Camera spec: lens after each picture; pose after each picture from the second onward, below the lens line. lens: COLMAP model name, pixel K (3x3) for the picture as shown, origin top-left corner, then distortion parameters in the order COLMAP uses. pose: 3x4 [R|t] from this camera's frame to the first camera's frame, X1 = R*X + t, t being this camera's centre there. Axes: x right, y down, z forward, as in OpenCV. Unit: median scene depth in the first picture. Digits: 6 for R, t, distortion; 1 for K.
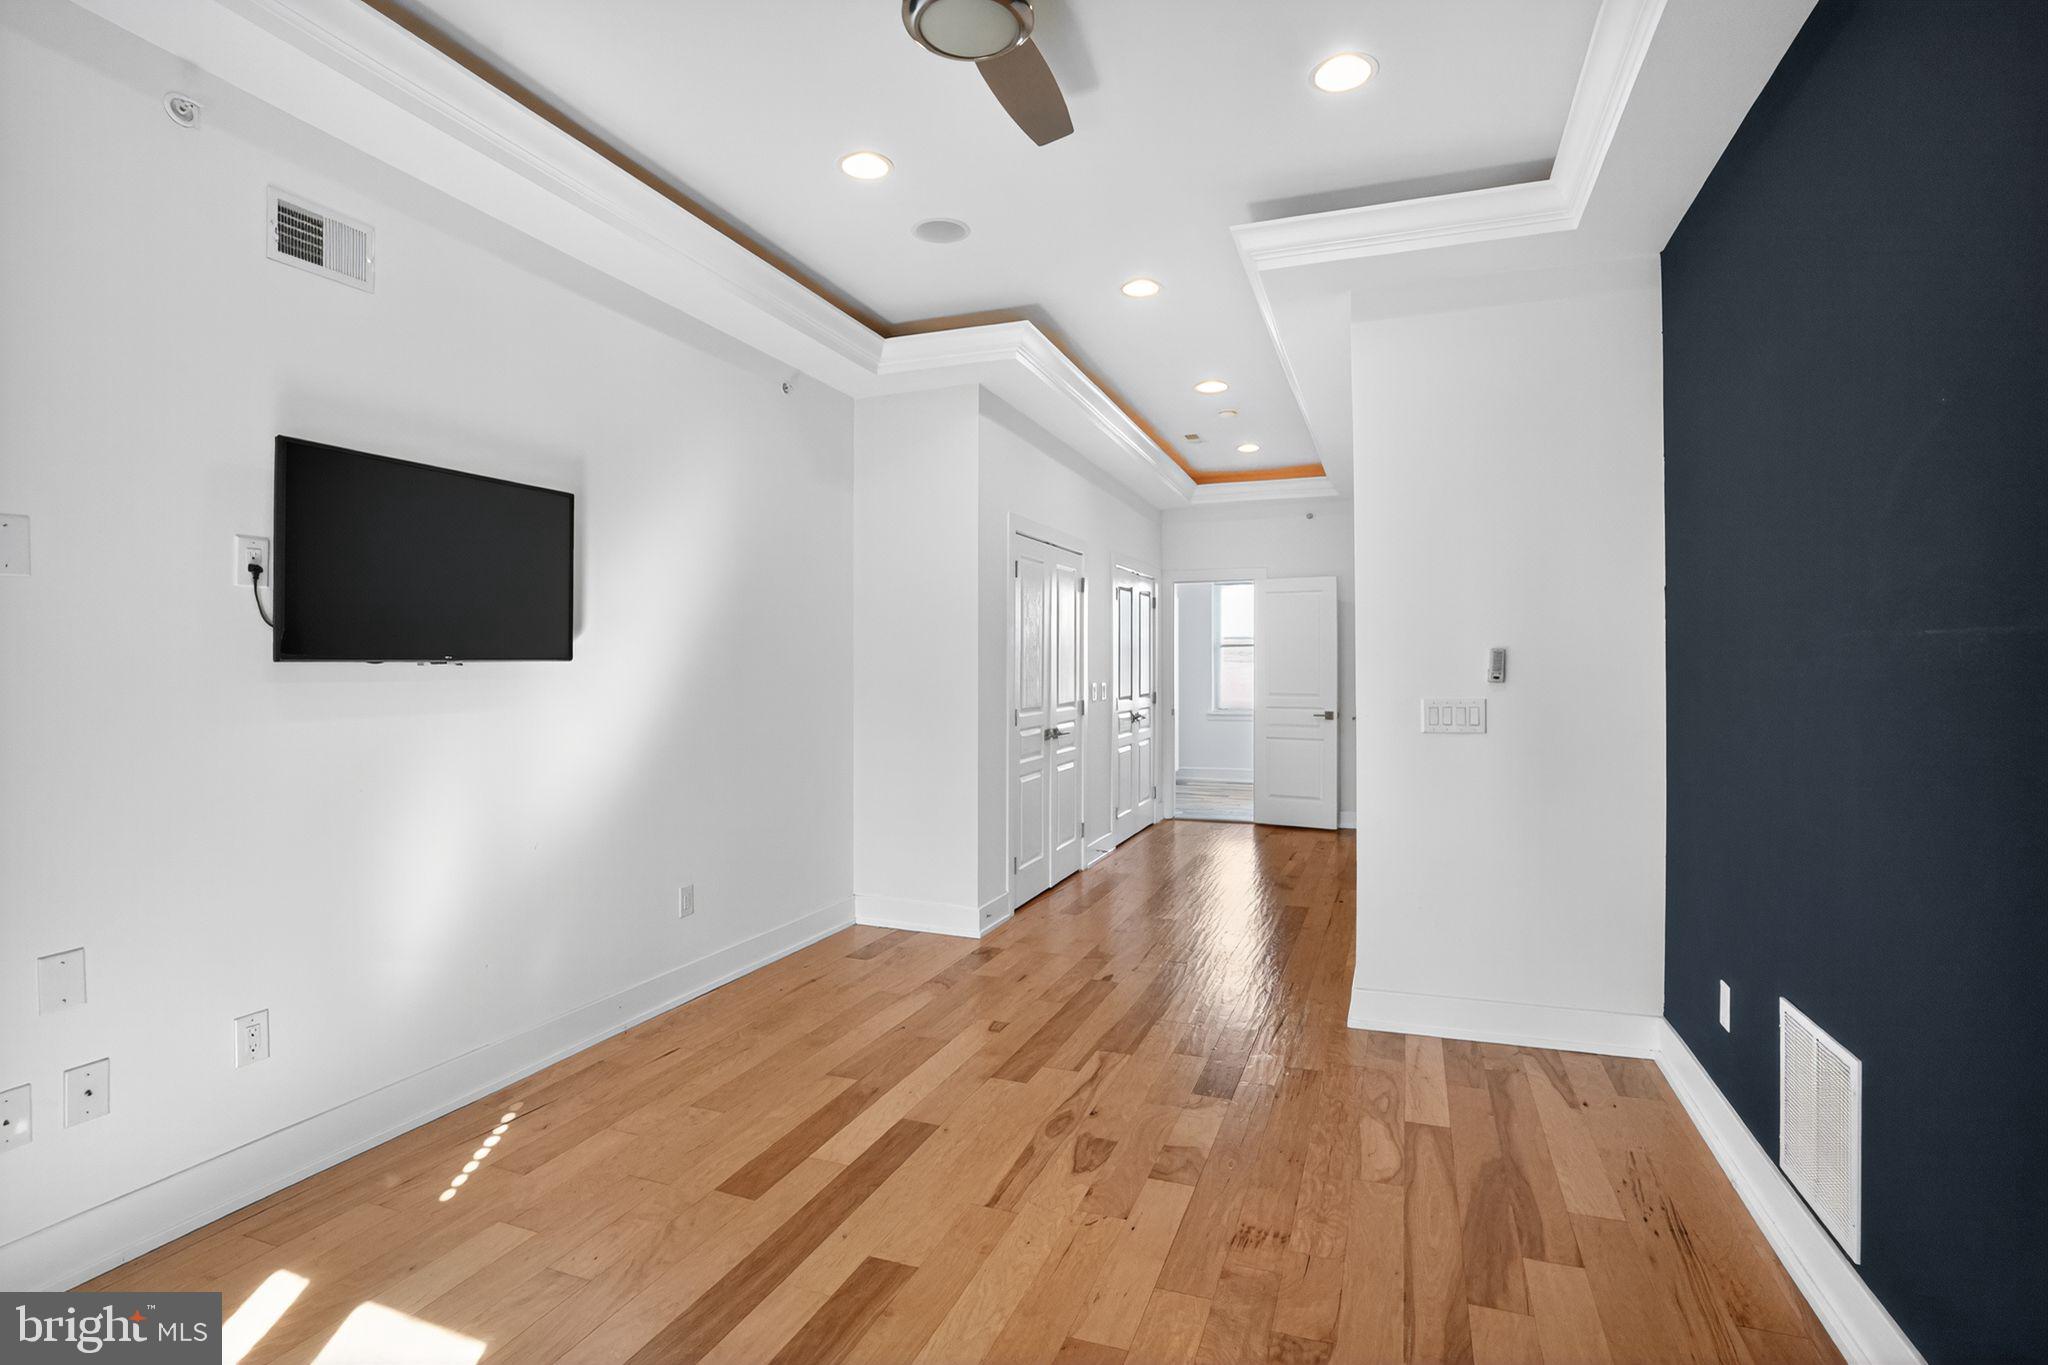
lens RADIAL K [[1026.0, 0, 1015.2], [0, 1026.0, 675.4], [0, 0, 1]] dist [-0.050429, 0.003731]
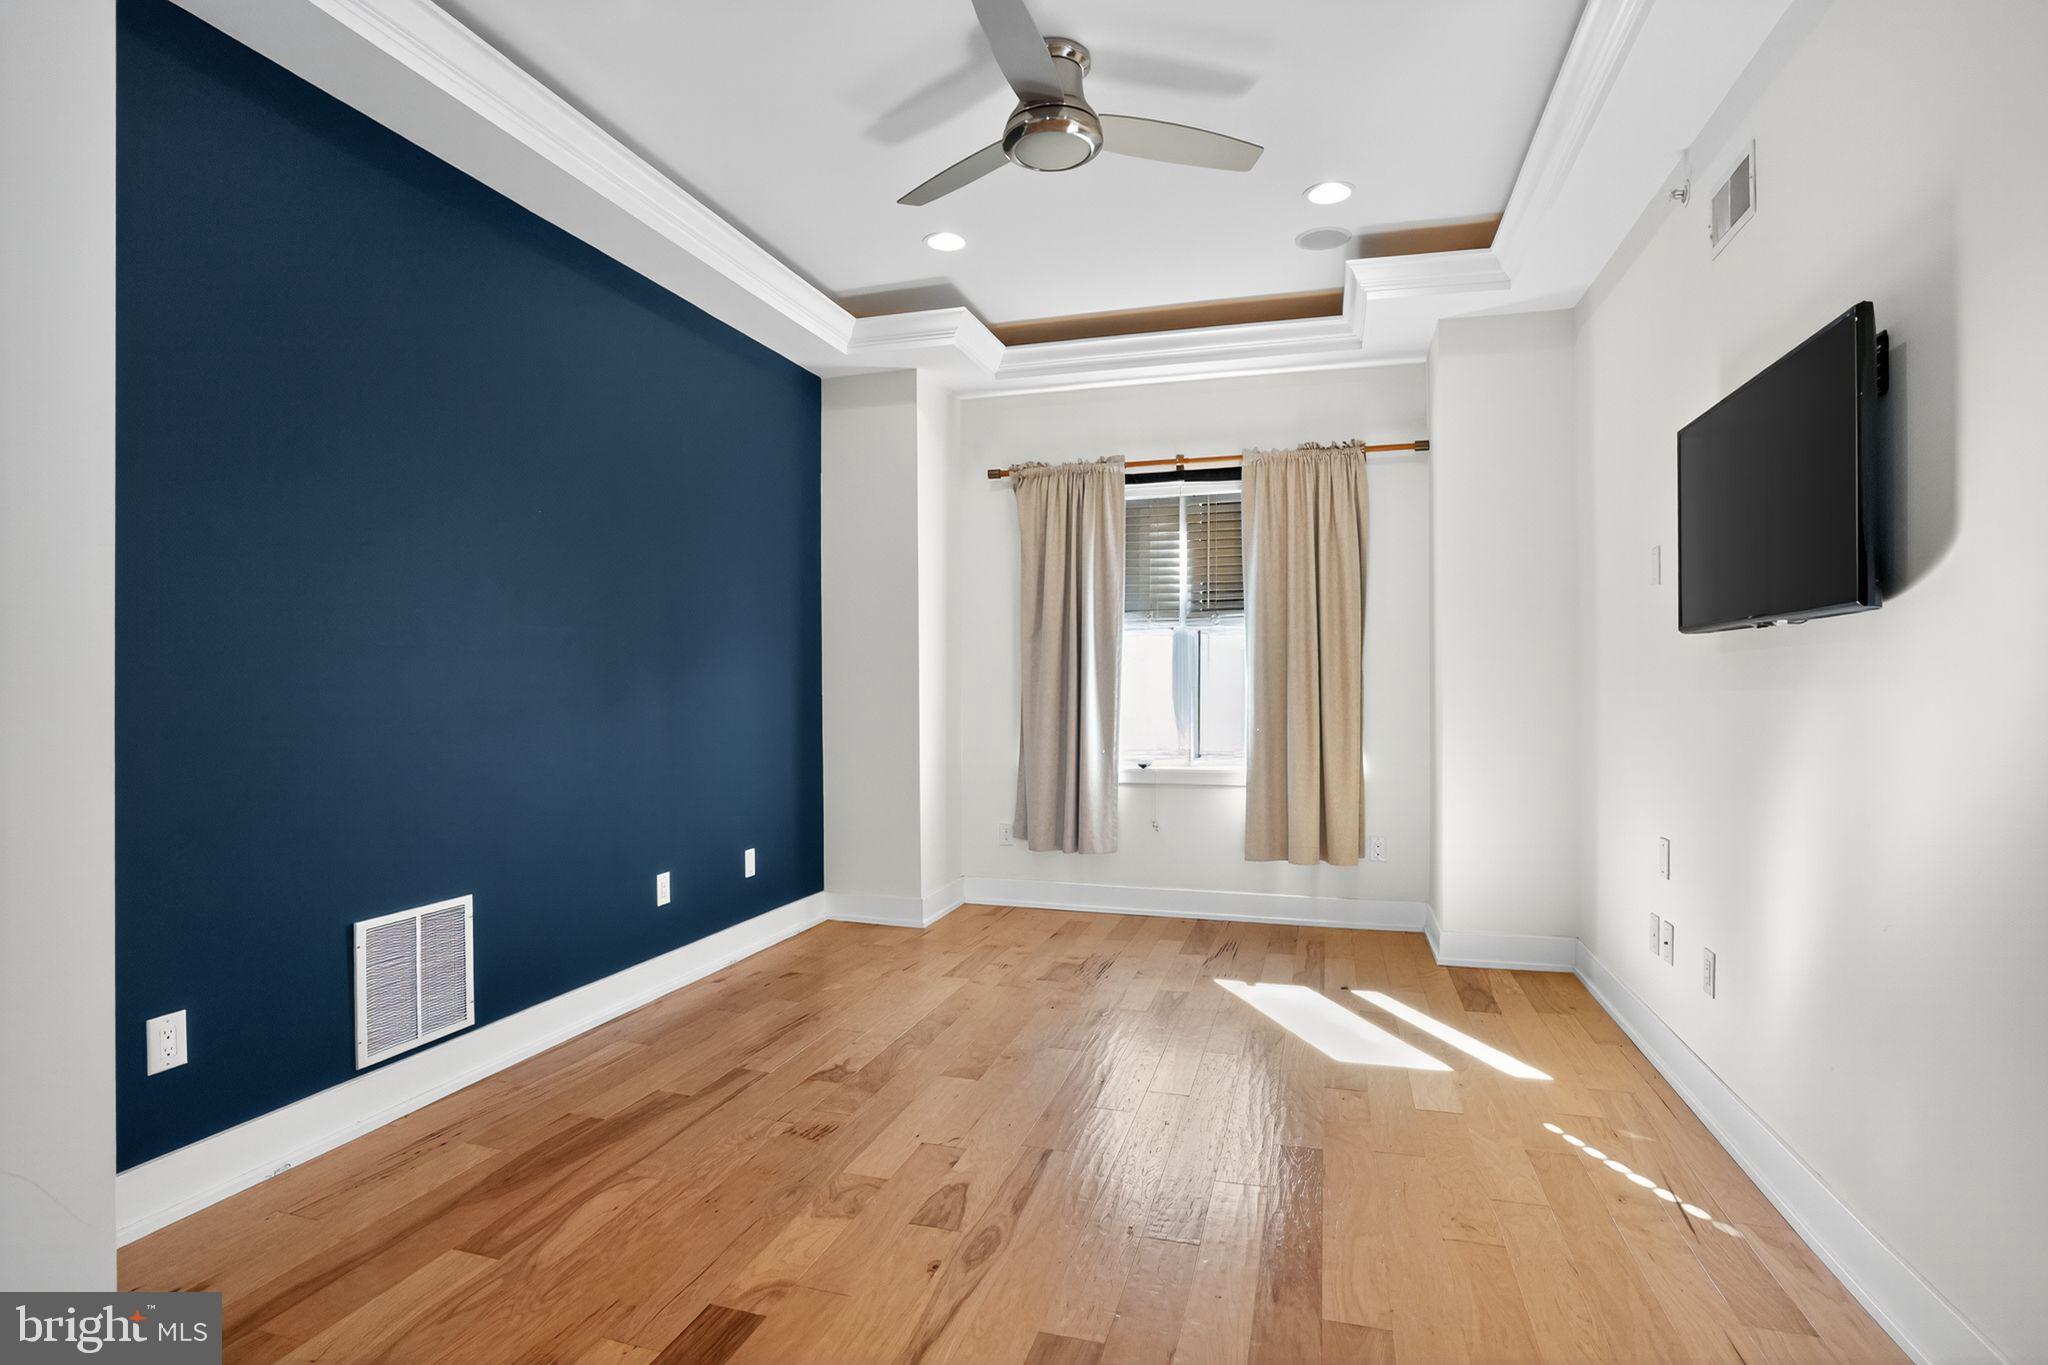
lens RADIAL K [[1026.0, 0, 1016.8], [0, 1026.0, 681.7], [0, 0, 1]] dist [-0.050429, 0.003731]
pose [[-0.997324, 0.001708, -0.073085, 0.076105], [0.000867, 0.999933, 0.011538, 0.025380], [0.073100, 0.011443, -0.997259, 1.834863]]
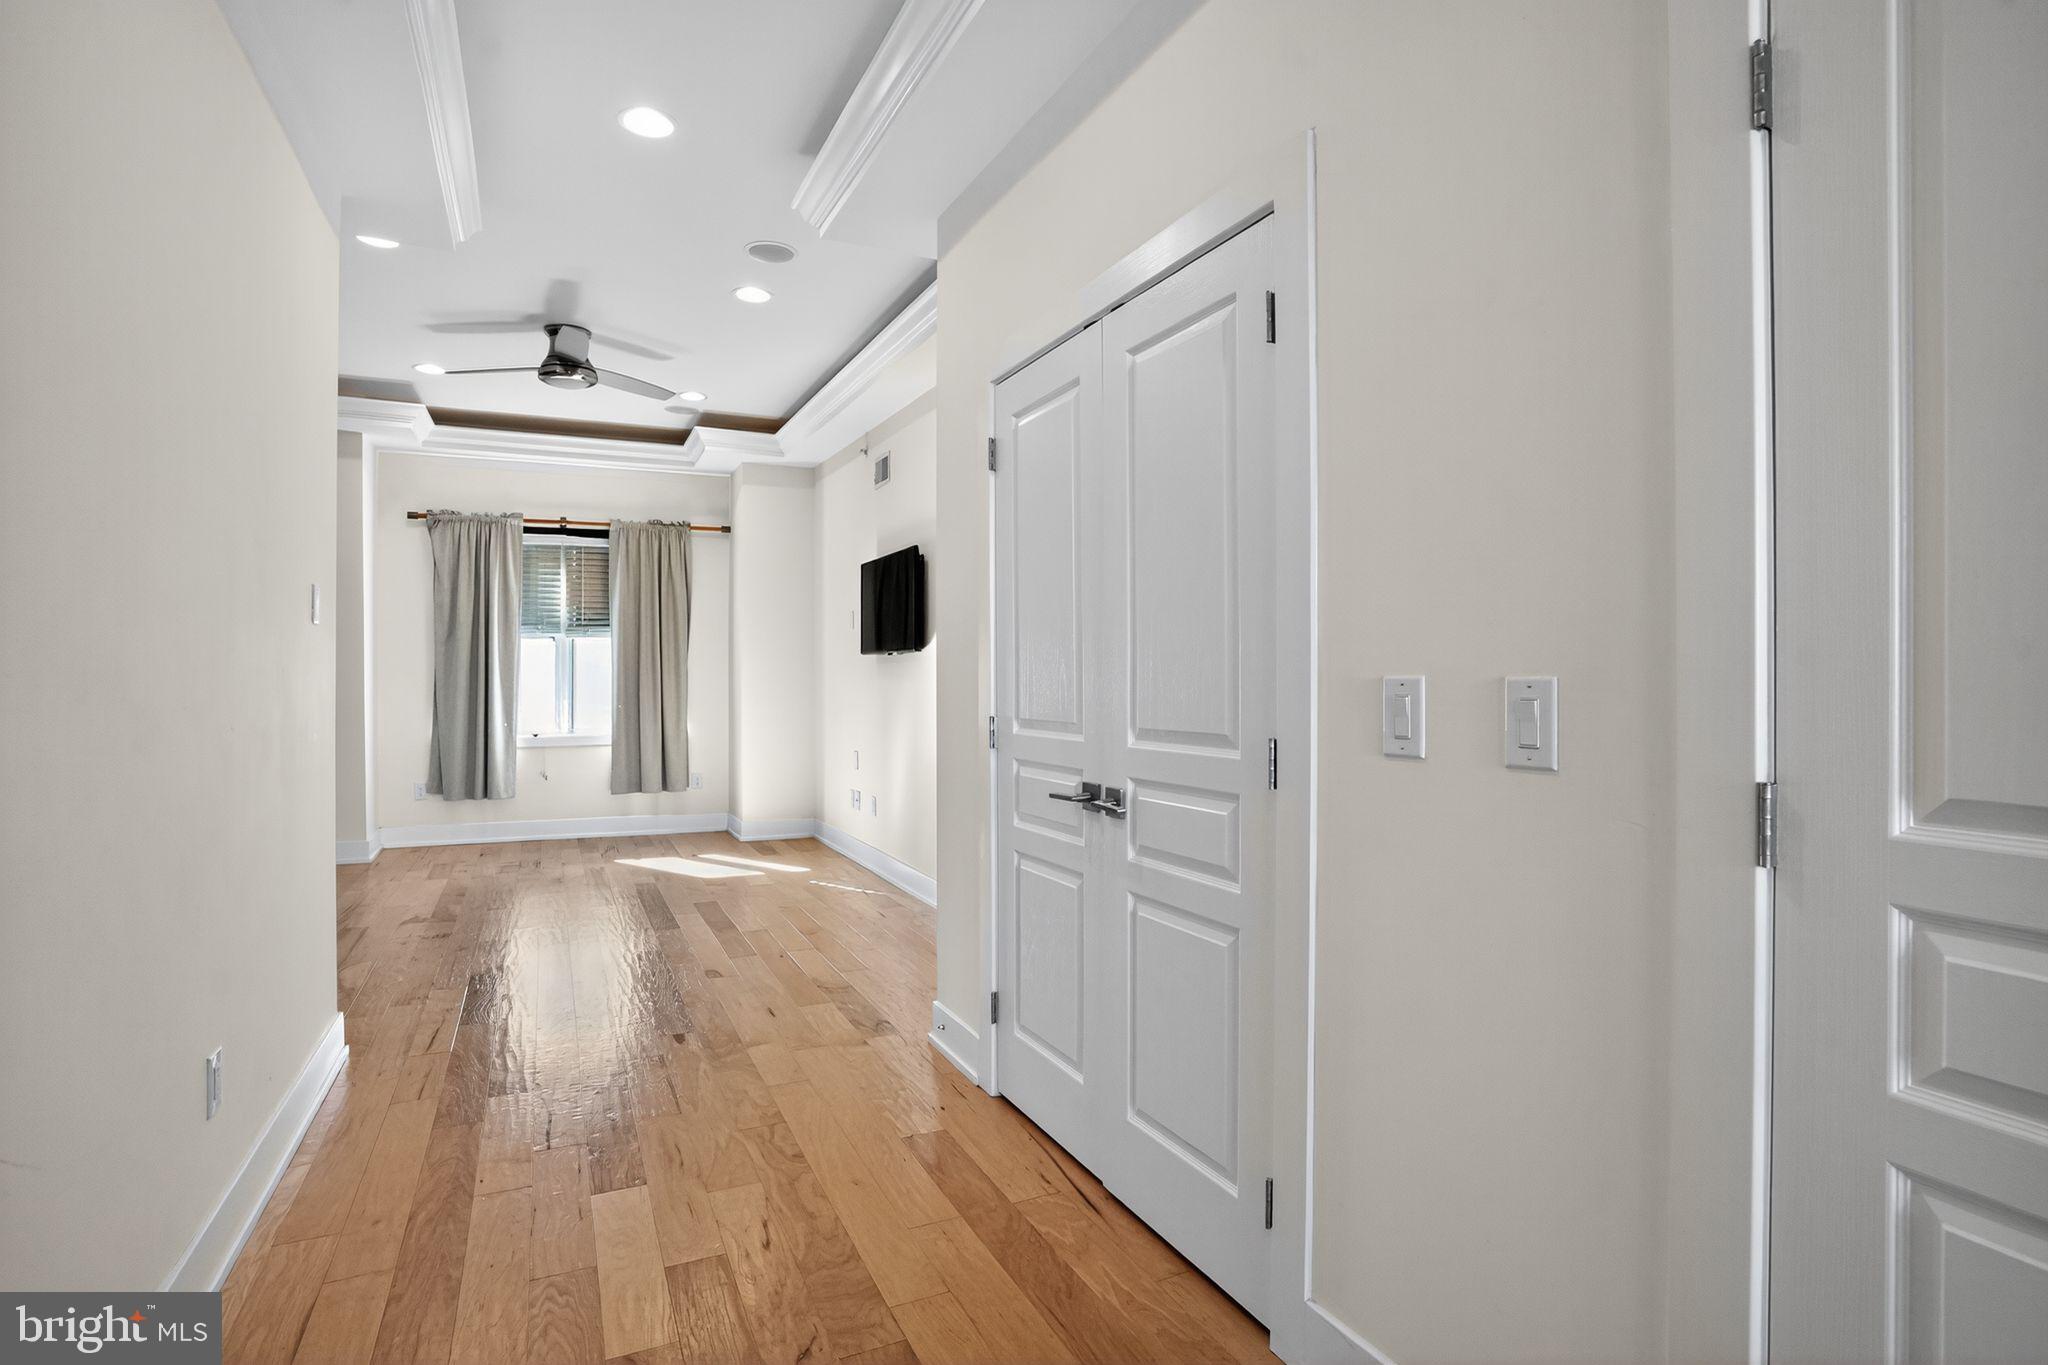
lens RADIAL K [[1026.0, 0, 1011.2], [0, 1026.0, 673.3], [0, 0, 1]] dist [-0.050429, 0.003731]
pose [[-0.701511, 0.000709, -0.712659, 0.735592], [-0.006877, 0.999946, 0.007765, 0.013618], [0.712626, 0.010348, -0.701468, 2.723401]]
